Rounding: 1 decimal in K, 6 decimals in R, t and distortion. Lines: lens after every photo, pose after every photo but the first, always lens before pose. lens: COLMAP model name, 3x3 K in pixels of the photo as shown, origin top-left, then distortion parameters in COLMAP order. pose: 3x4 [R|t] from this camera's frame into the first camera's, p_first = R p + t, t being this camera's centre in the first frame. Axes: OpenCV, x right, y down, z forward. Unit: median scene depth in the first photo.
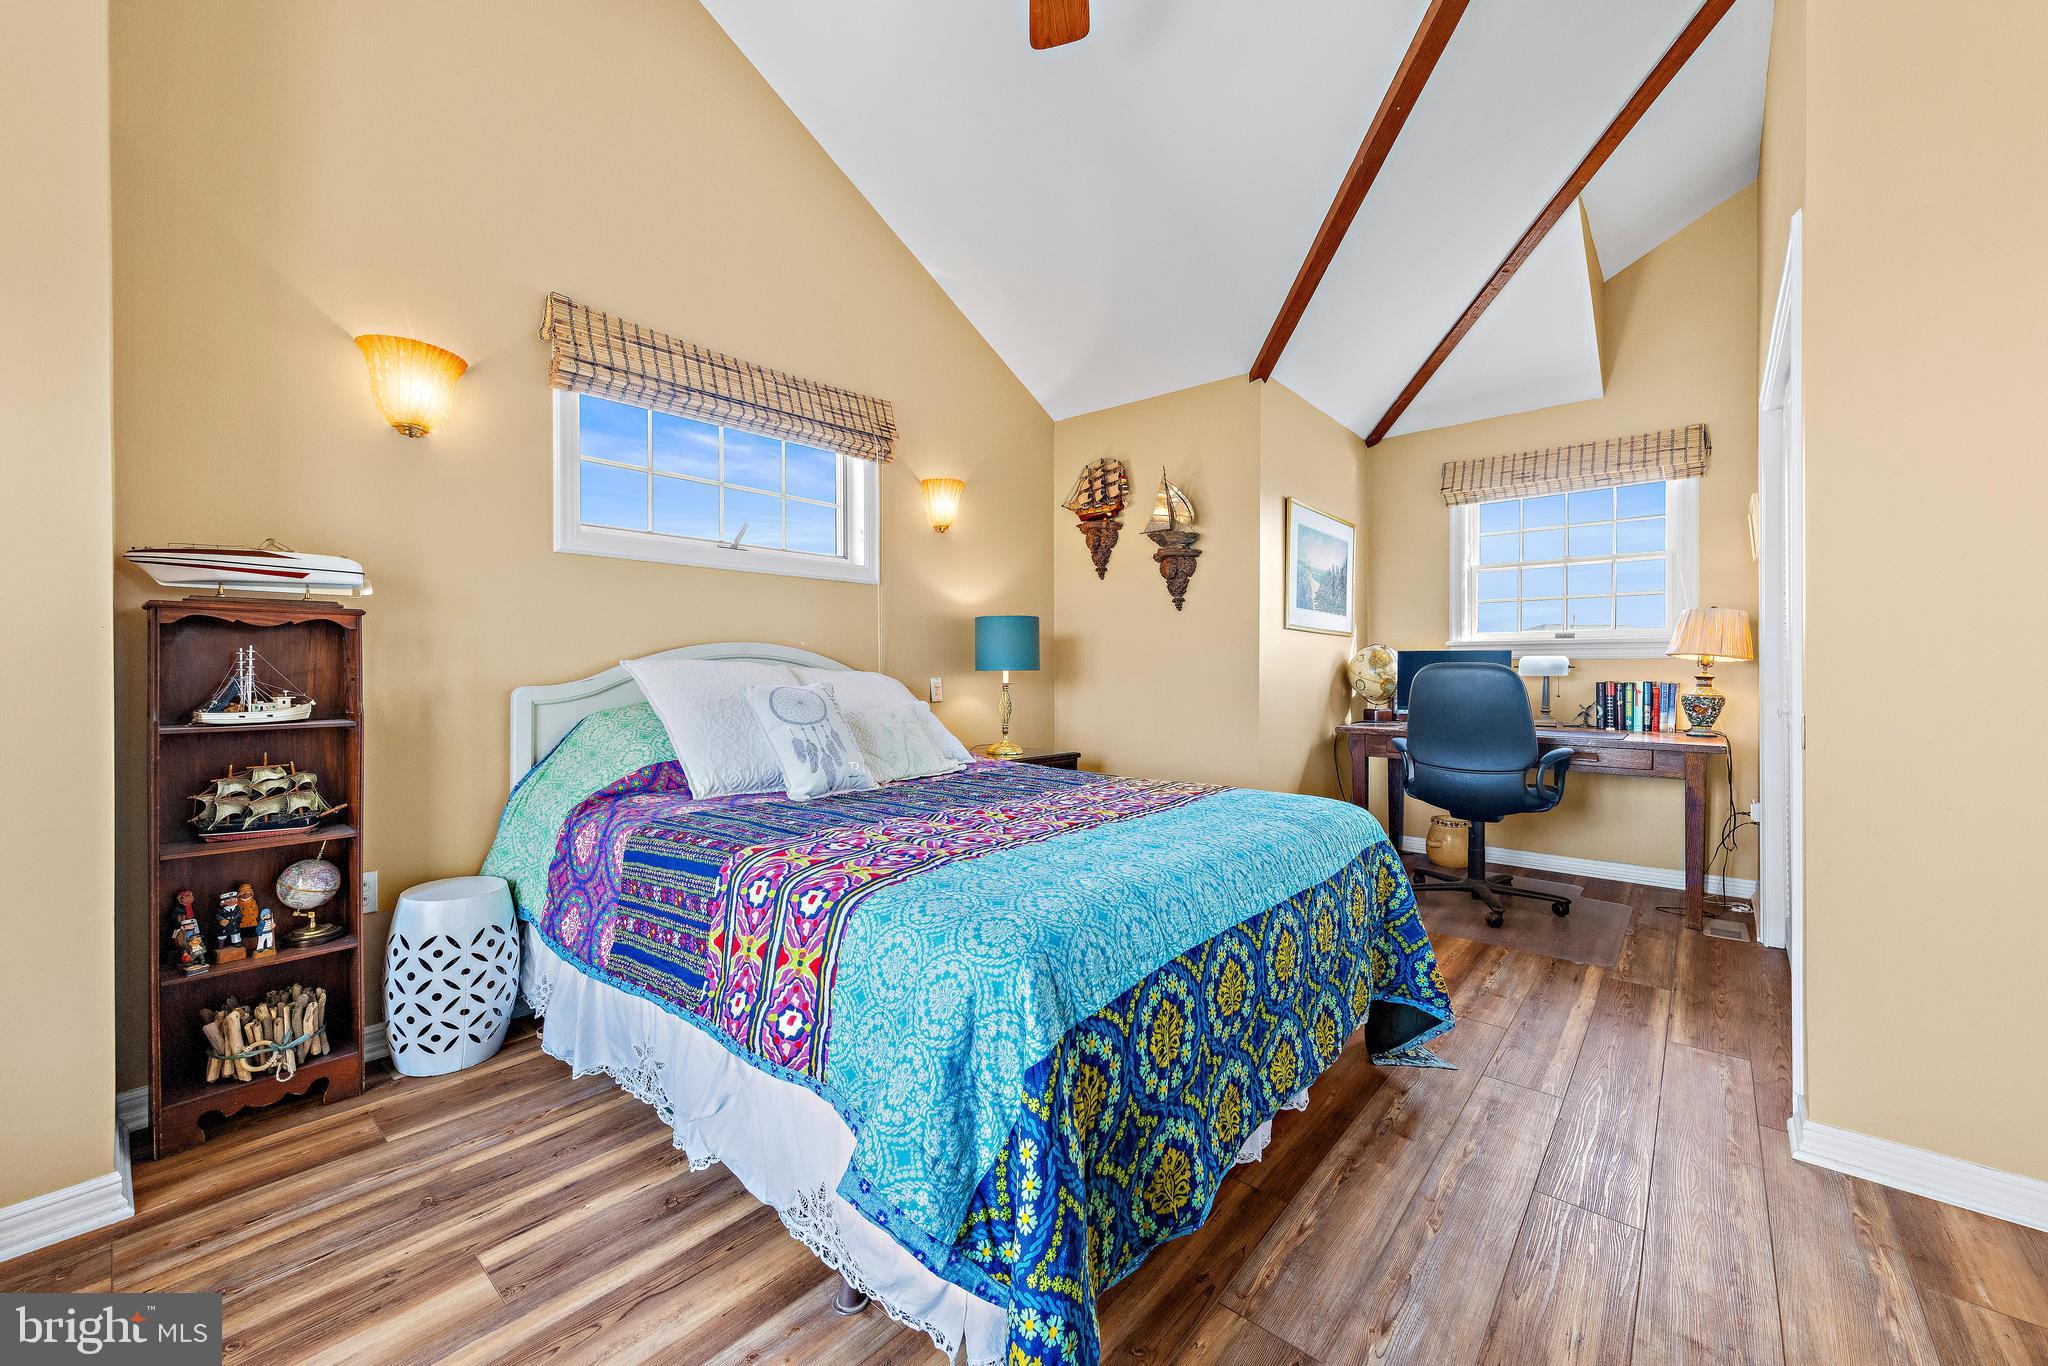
lens RADIAL K [[813.1, 0, 1032.3], [0, 813.1, 674.4], [0, 0, 1]] dist [0.010042, -0.000121]
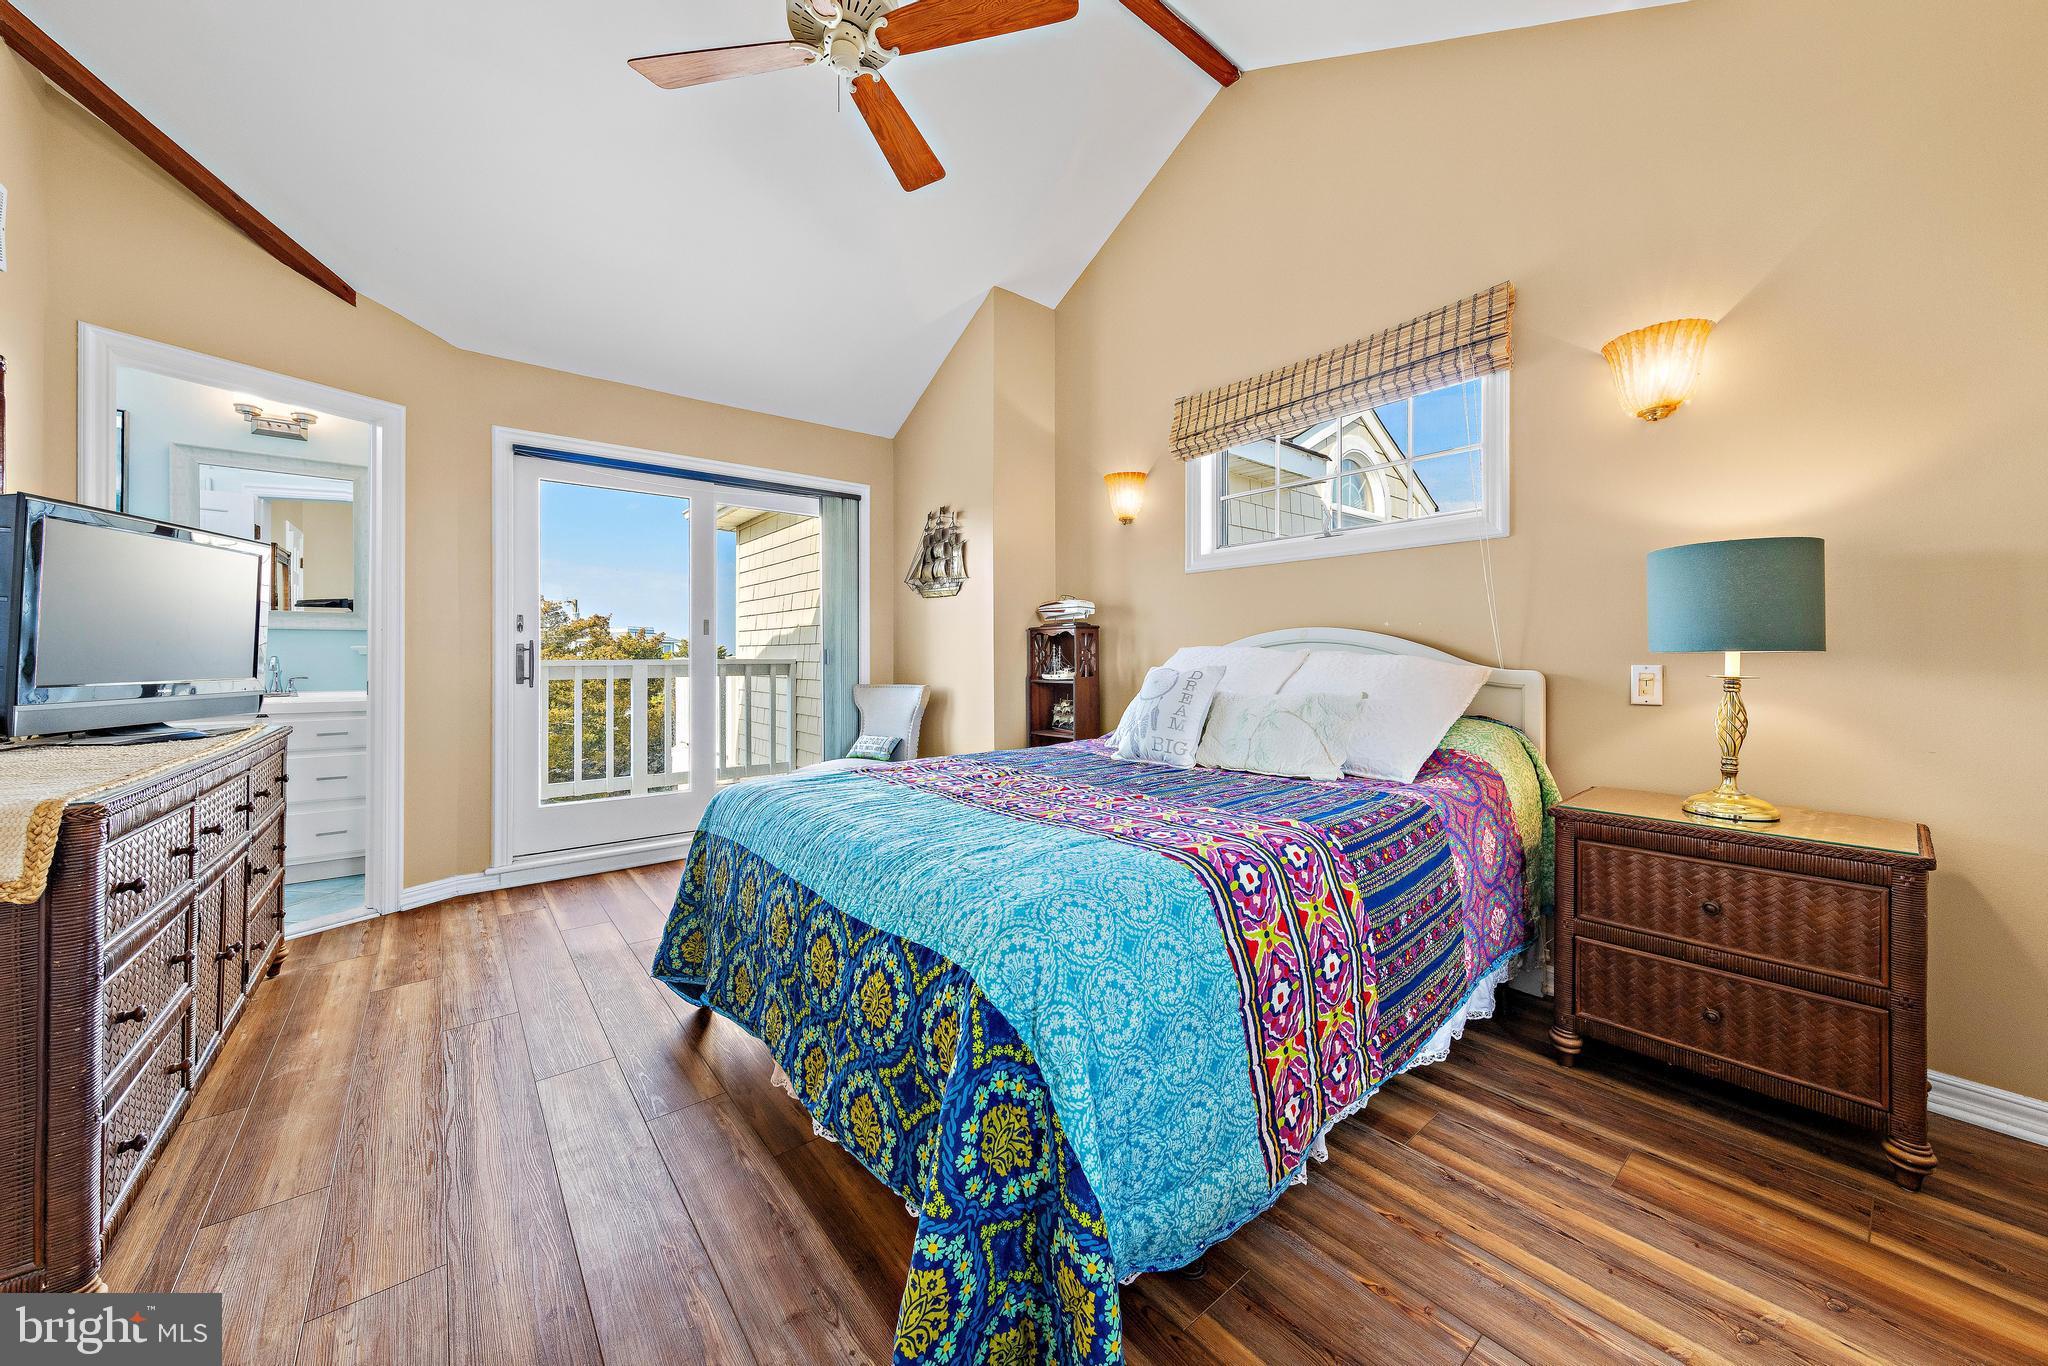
lens RADIAL K [[746.3, 0, 1027.4], [0, 746.3, 659.6], [0, 0, 1]] dist [-0.000311, 0.000116]
pose [[-0.198617, 0.009403, -0.980032, 0.757321], [0.005521, 0.999949, 0.008475, -0.009897], [0.980062, -0.003728, -0.198659, 0.959946]]
